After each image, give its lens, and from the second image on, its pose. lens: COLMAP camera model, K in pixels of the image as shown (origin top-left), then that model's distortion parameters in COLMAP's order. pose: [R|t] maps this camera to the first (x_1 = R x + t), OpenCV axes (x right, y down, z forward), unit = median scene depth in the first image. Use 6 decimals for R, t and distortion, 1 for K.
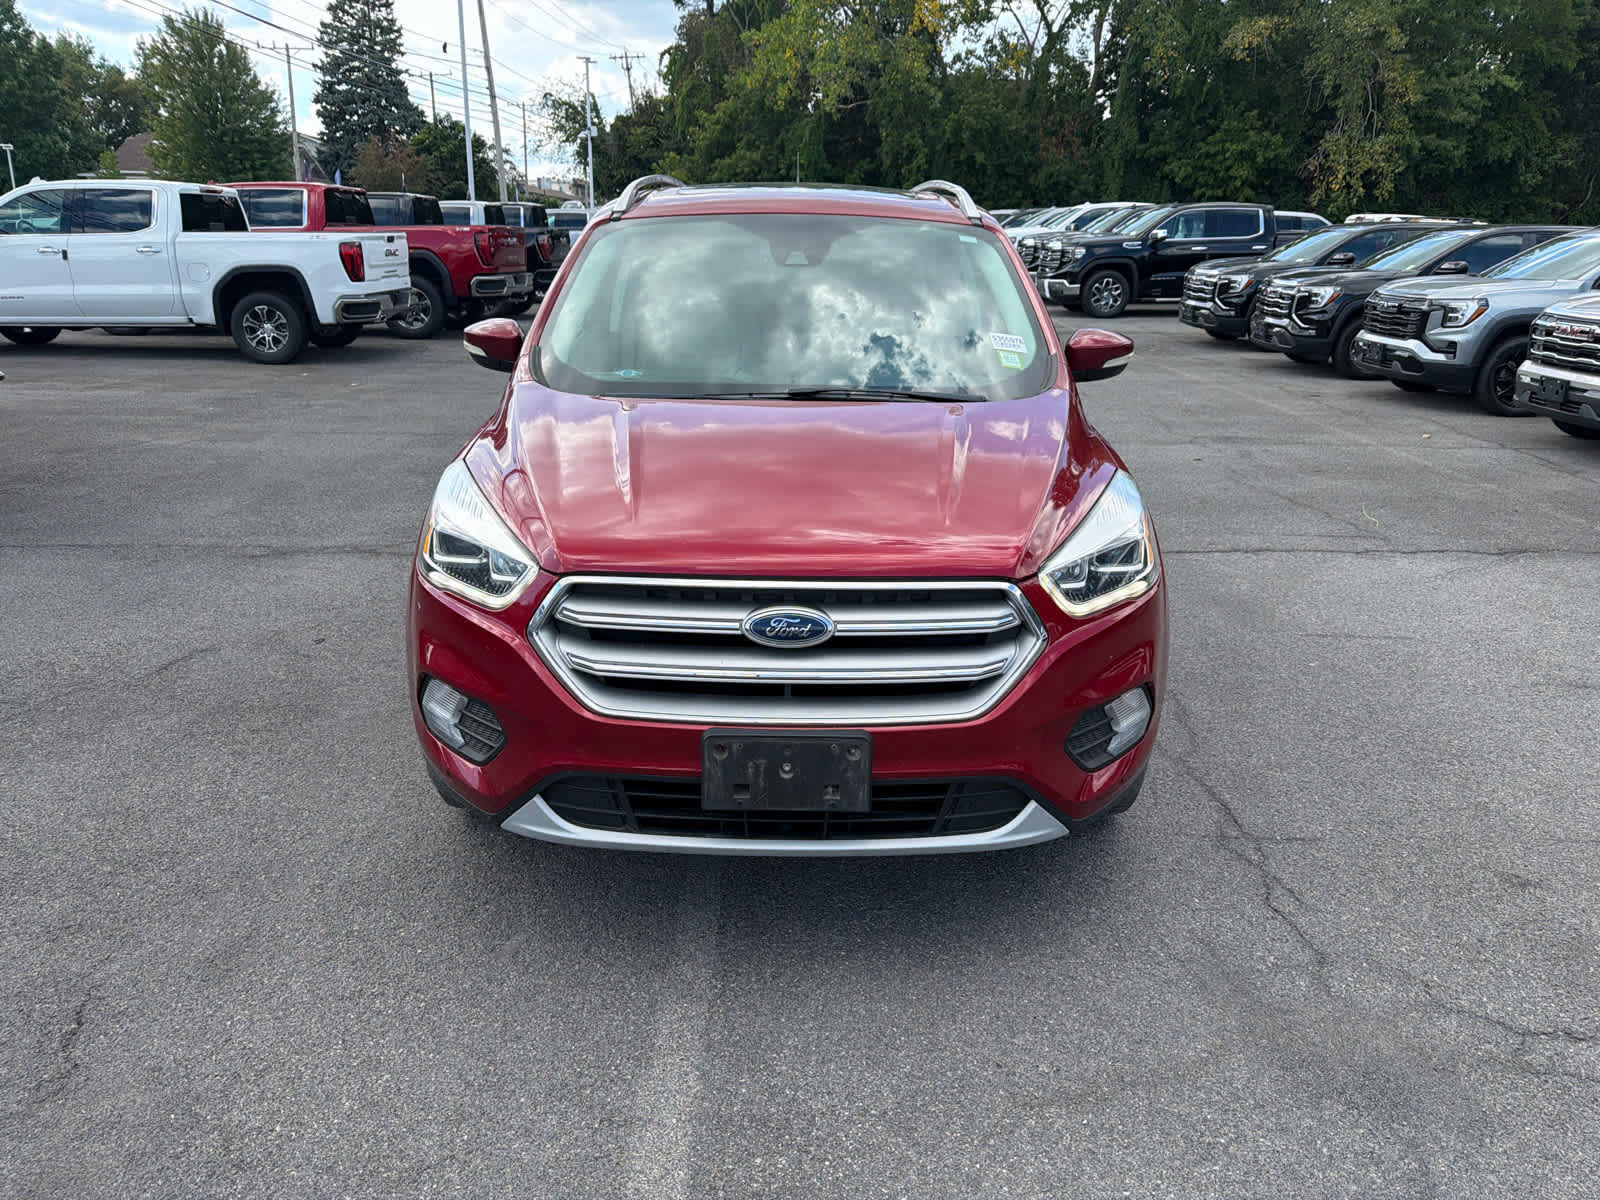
lens RADIAL K [[1132.3, 0, 800.5], [0, 1132.3, 622.2], [0, 0, 1]] dist [0.012439, -0.016961]
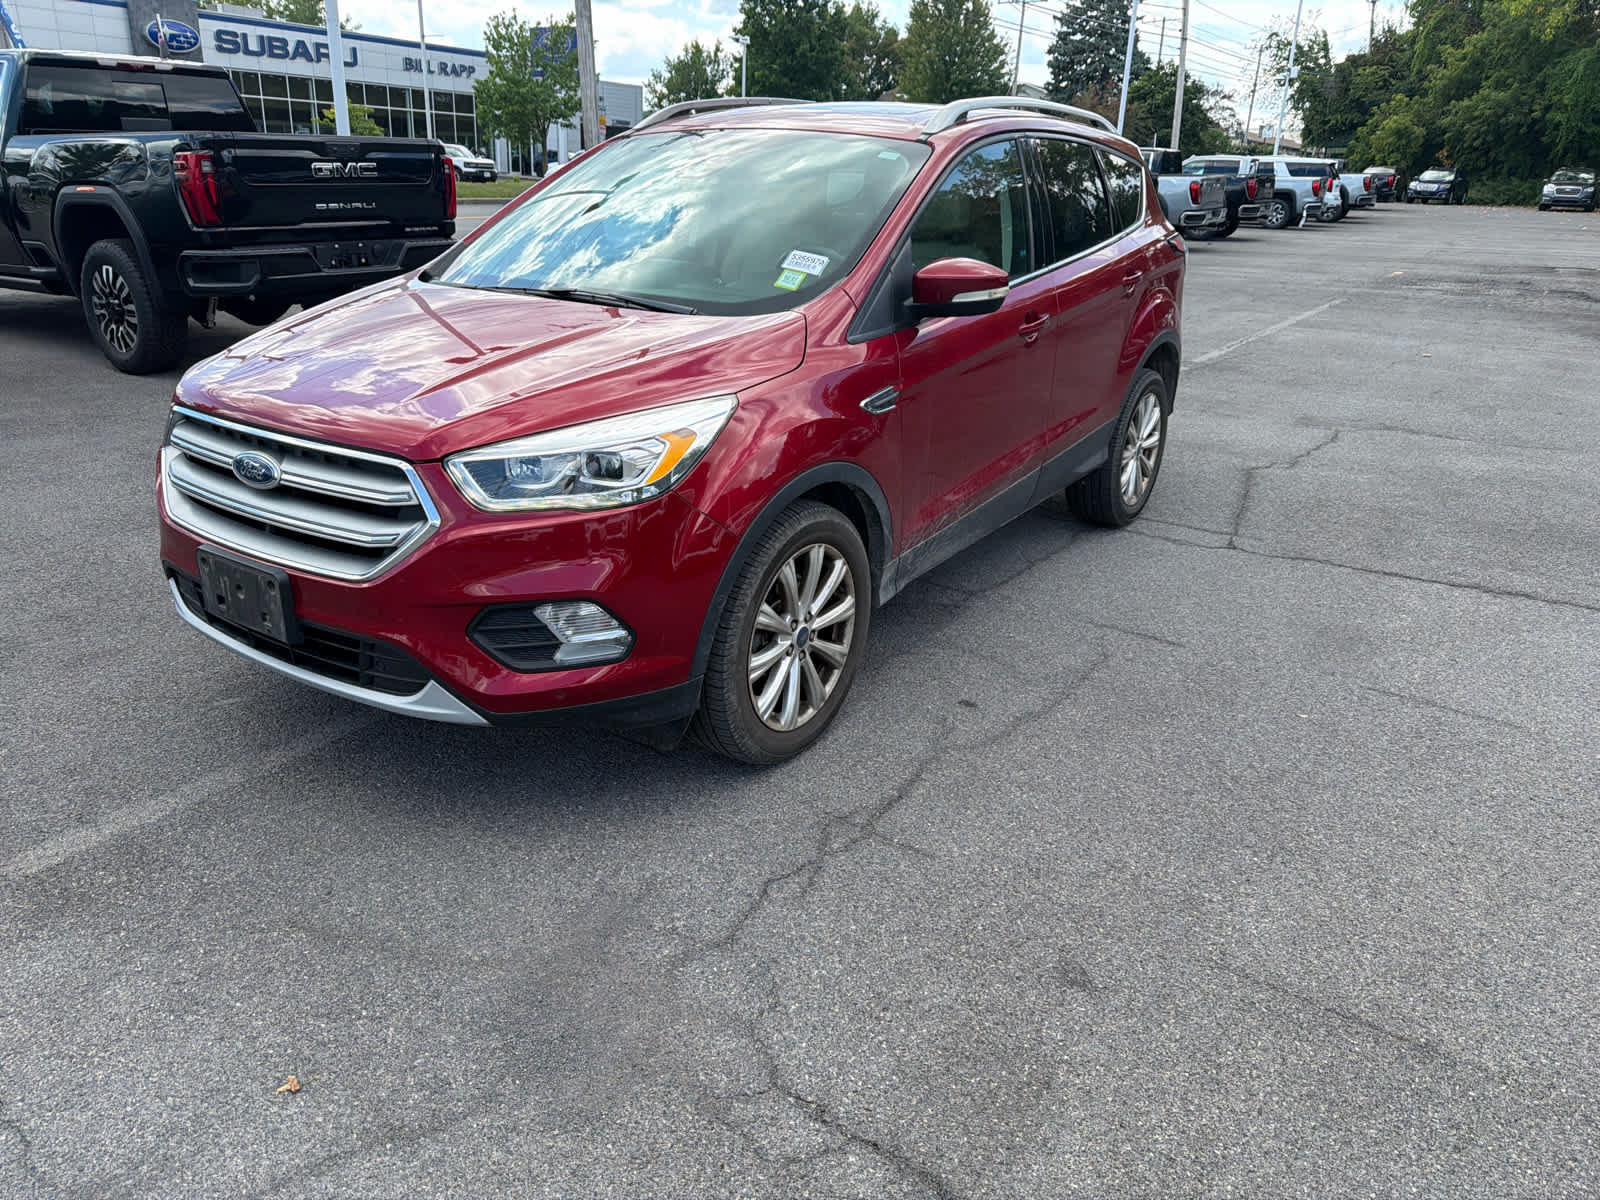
lens RADIAL K [[1132.3, 0, 806.4], [0, 1132.3, 607.2], [0, 0, 1]] dist [0.012439, -0.016961]
pose [[0.830530, 0.211472, -0.515267, 0.538597], [-0.197511, 0.976819, 0.082542, -0.032406], [0.520778, 0.033217, 0.853046, 0.146273]]
